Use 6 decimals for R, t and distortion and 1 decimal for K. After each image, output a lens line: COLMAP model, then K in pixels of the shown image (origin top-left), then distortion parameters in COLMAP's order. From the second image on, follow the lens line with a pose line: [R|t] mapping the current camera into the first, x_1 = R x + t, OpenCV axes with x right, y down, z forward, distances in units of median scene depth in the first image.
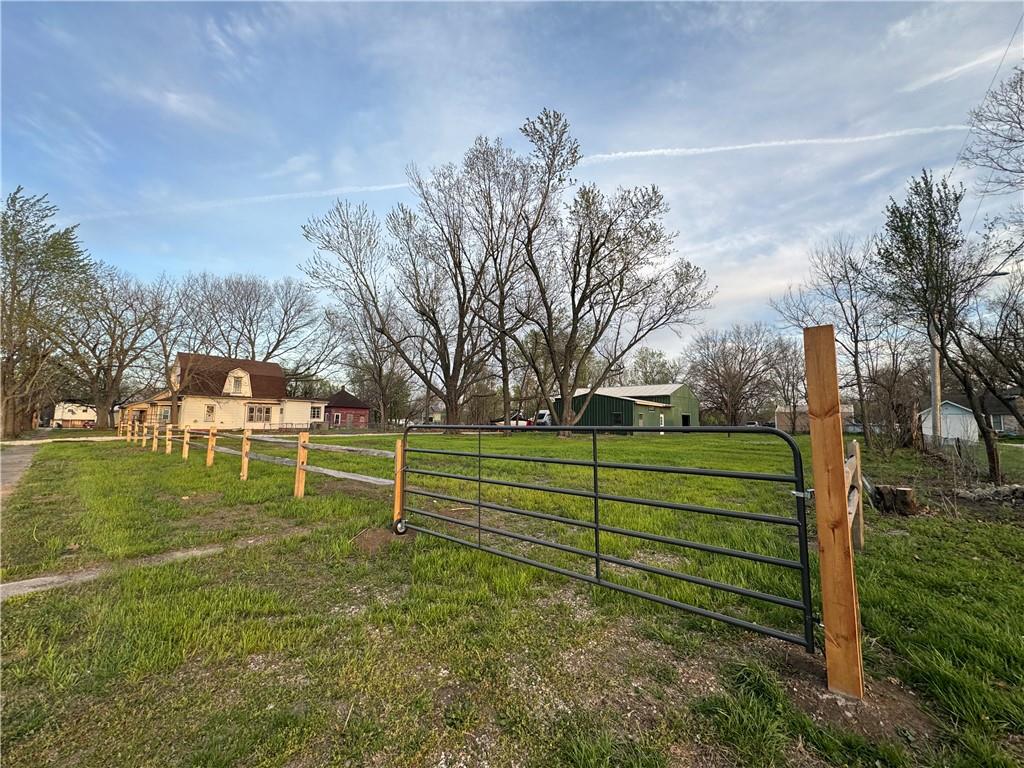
lens RADIAL K [[406.4, 0, 500.7], [0, 406.4, 347.5], [0, 0, 1]] dist [-0.002628, 0.000705]
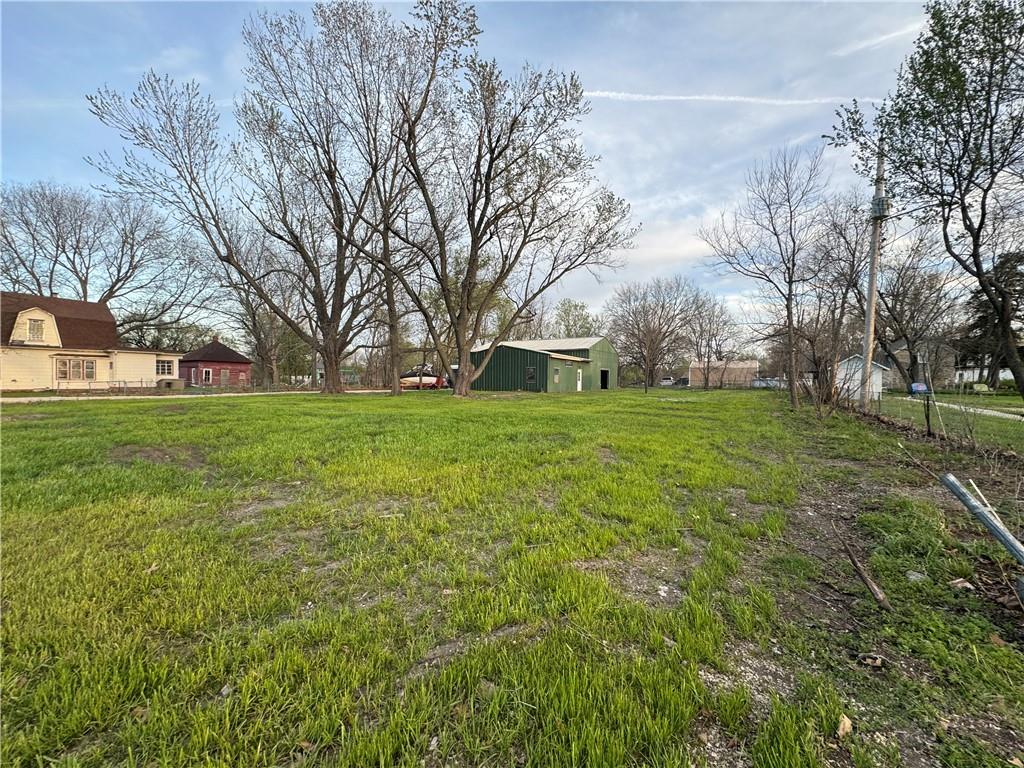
lens RADIAL K [[406.4, 0, 510.1], [0, 406.4, 379.6], [0, 0, 1]] dist [-0.002628, 0.000705]
pose [[0.983967, -0.004905, 0.178282, 0.062928], [-0.028345, 0.982615, 0.183478, 0.017052], [-0.176082, -0.185589, 0.966722, 0.100088]]
